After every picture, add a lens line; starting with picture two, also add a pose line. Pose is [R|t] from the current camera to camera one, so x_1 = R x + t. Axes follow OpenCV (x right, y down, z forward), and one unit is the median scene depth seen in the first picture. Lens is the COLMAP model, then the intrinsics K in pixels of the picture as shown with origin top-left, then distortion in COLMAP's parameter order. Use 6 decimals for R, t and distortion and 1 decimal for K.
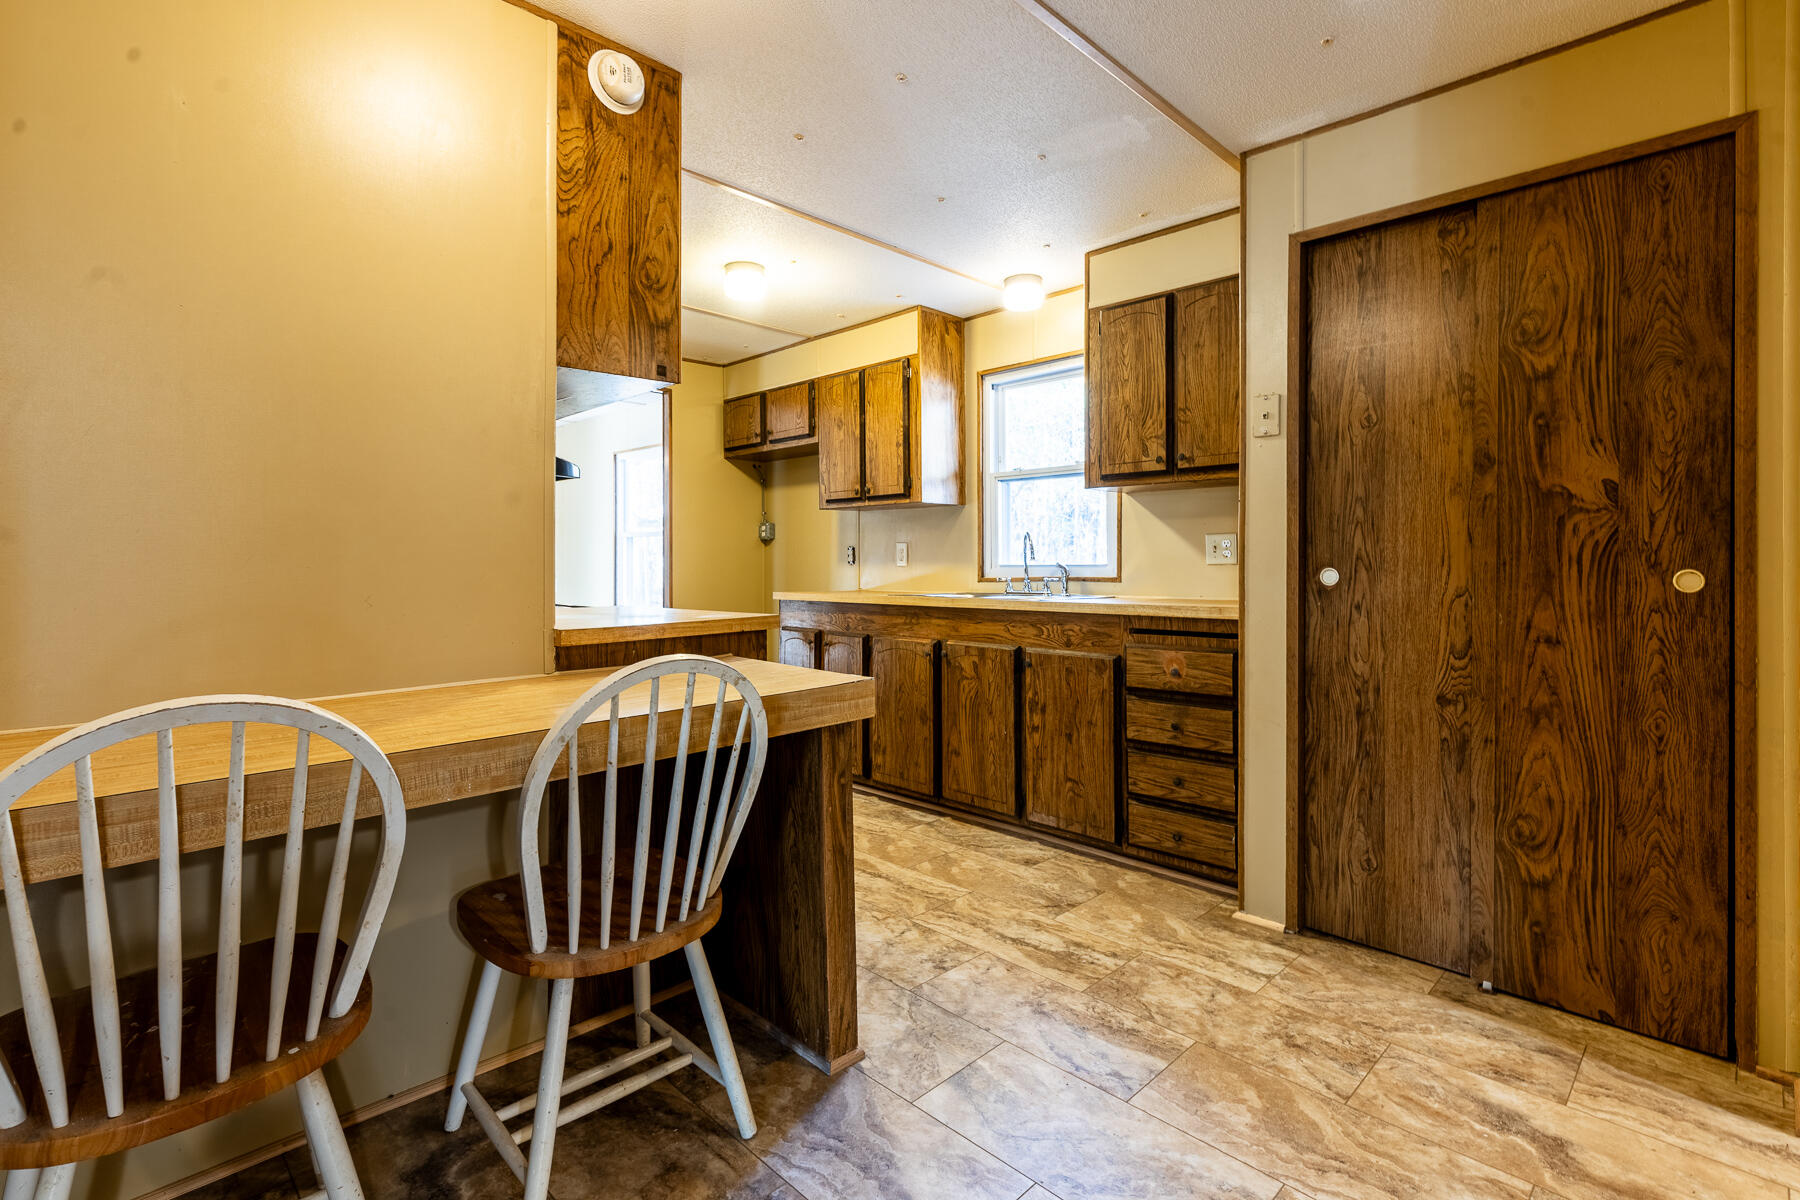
lens RADIAL K [[822.6, 0, 874.1], [0, 822.6, 565.2], [0, 0, 1]] dist [0.001032, 0.000103]
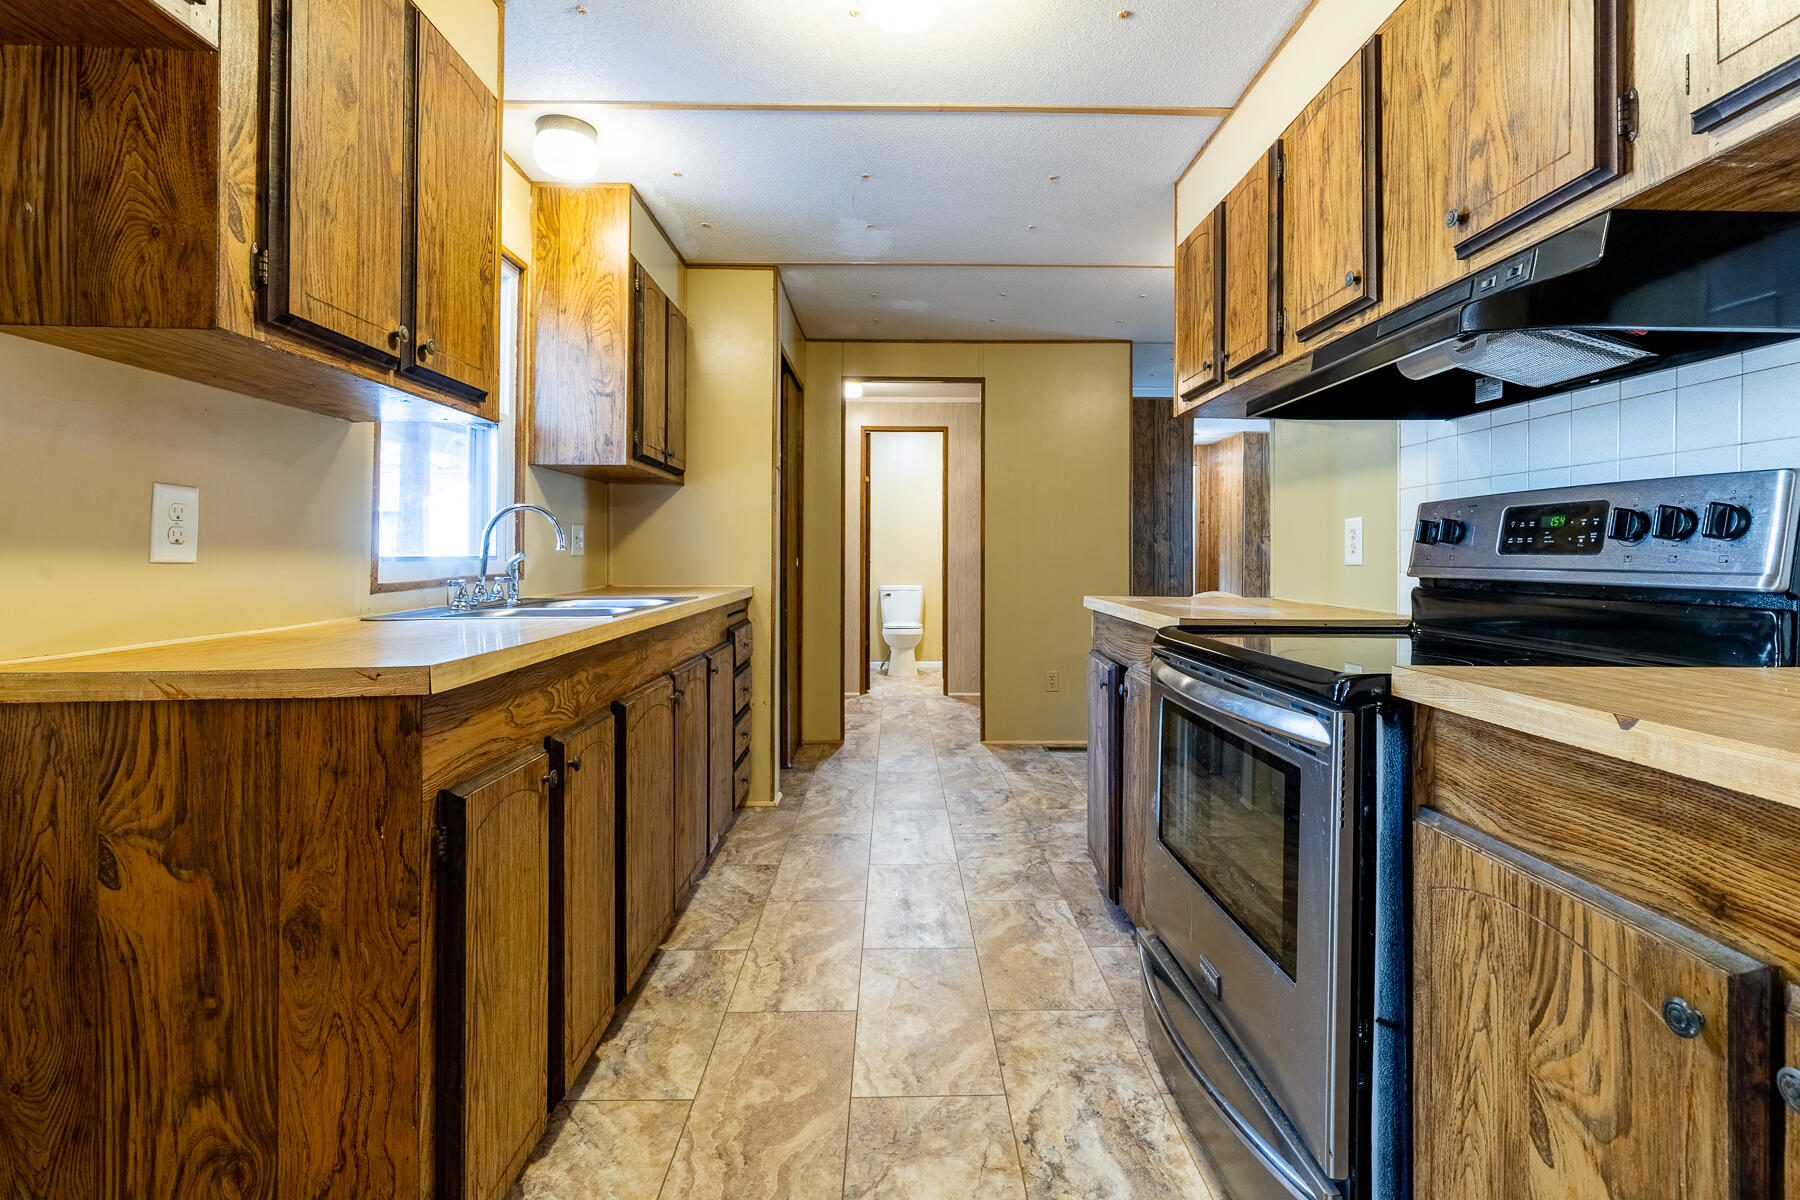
lens RADIAL K [[822.6, 0, 900.1], [0, 822.6, 552.7], [0, 0, 1]] dist [0.001032, 0.000103]
pose [[-0.724746, -0.000688, 0.689016, -0.615204], [-0.002160, 0.999997, -0.001274, -0.004527], [-0.689012, -0.002412, -0.724745, 1.675216]]
